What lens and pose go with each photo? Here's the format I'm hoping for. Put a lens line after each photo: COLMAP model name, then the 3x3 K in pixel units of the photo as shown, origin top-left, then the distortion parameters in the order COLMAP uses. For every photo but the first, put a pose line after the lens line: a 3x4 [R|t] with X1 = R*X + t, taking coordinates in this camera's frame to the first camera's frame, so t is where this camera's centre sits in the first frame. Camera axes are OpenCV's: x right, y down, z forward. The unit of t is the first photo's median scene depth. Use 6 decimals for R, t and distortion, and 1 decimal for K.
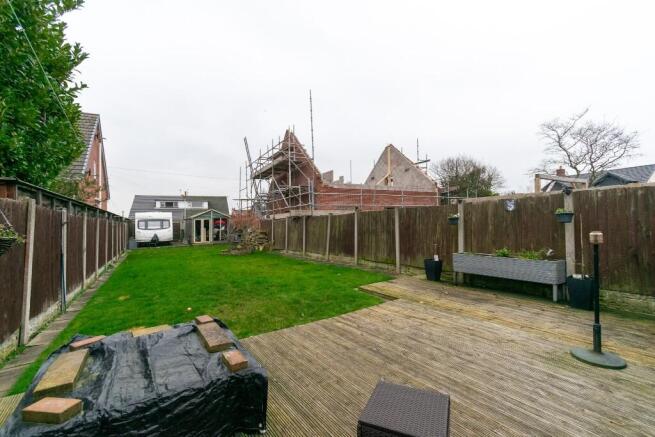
lens RADIAL K [[294.2, 0, 325.7], [0, 294.2, 219.2], [0, 0, 1]] dist [0.002887, -0.000020]
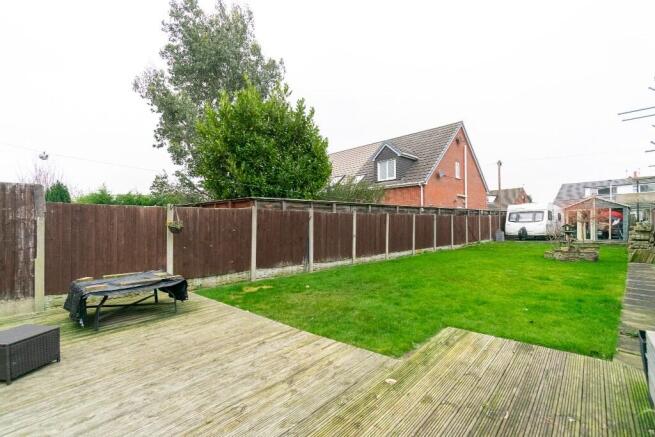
lens RADIAL K [[294.2, 0, 326.4], [0, 294.2, 217.6], [0, 0, 1]] dist [0.002887, -0.000020]
pose [[0.239256, 0.003081, -0.970952, 0.170750], [0.020672, 0.999752, 0.008266, -0.000229], [0.970737, -0.022049, 0.239133, 0.169809]]
